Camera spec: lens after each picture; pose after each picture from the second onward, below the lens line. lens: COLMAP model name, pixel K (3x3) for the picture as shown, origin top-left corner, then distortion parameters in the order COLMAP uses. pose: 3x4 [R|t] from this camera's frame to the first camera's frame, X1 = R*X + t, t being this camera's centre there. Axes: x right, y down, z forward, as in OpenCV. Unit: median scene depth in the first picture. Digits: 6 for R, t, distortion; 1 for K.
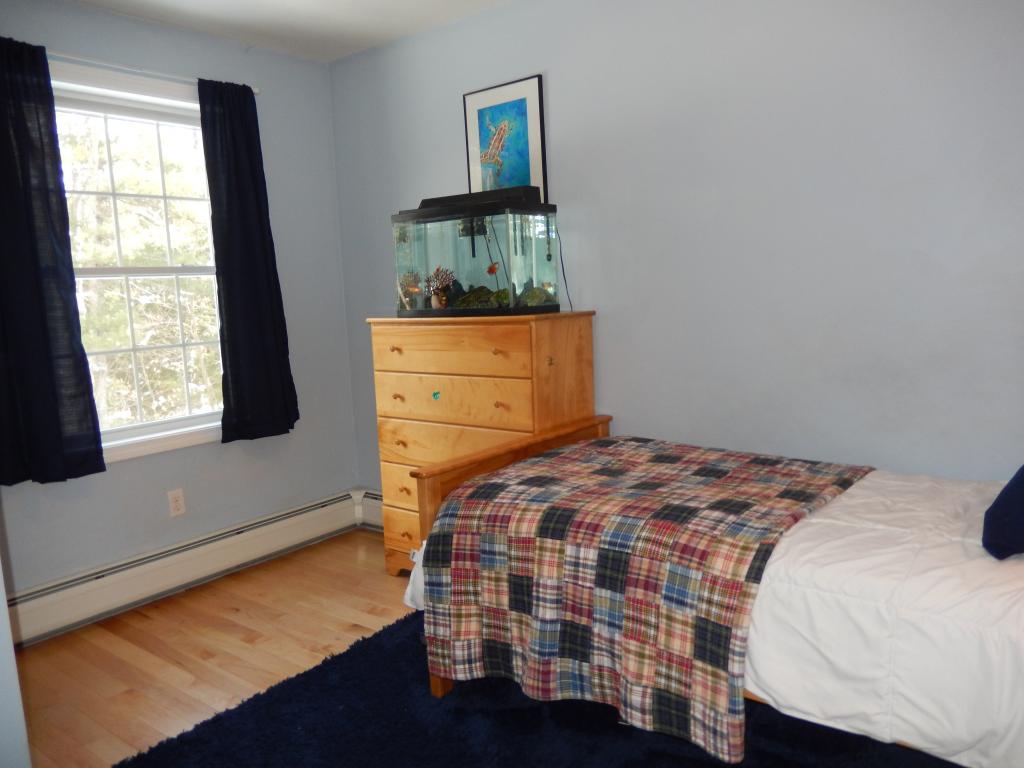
lens RADIAL K [[761.0, 0, 512.1], [0, 761.0, 384.6], [0, 0, 1]] dist [-0.002610, -0.000357]
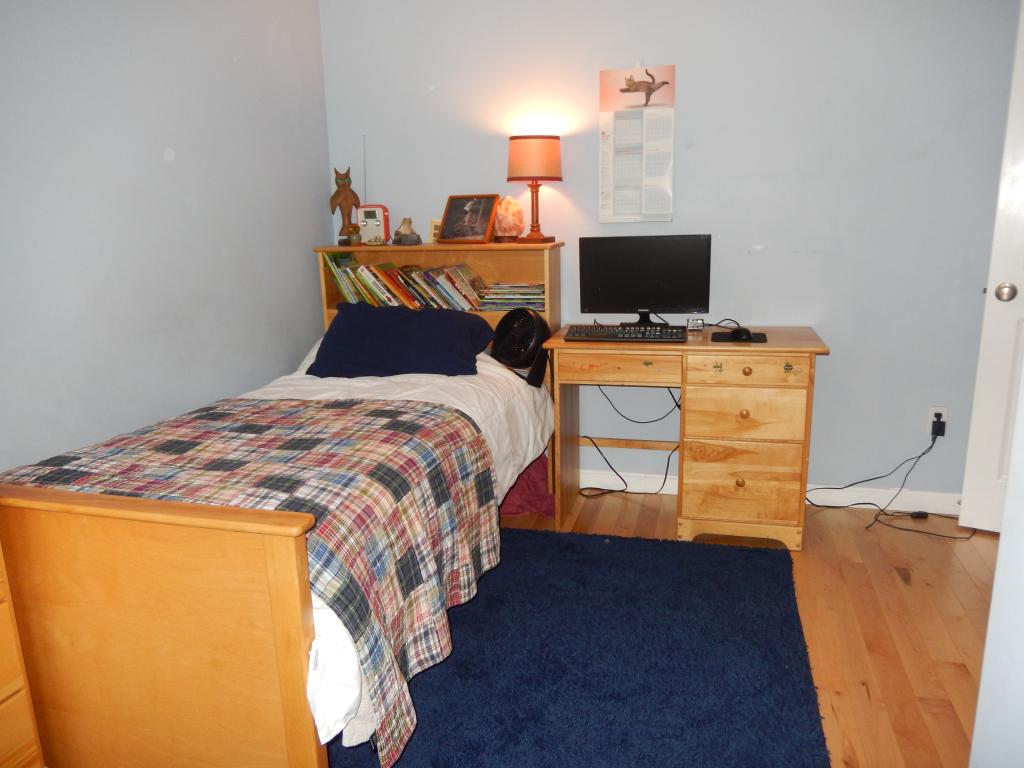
lens RADIAL K [[761.0, 0, 512.5], [0, 761.0, 385.0], [0, 0, 1]] dist [-0.002610, -0.000357]
pose [[-0.382161, -0.149242, 0.911965, -0.775805], [0.159665, 0.961367, 0.224235, -0.103801], [-0.910198, 0.231303, -0.343568, 1.115761]]
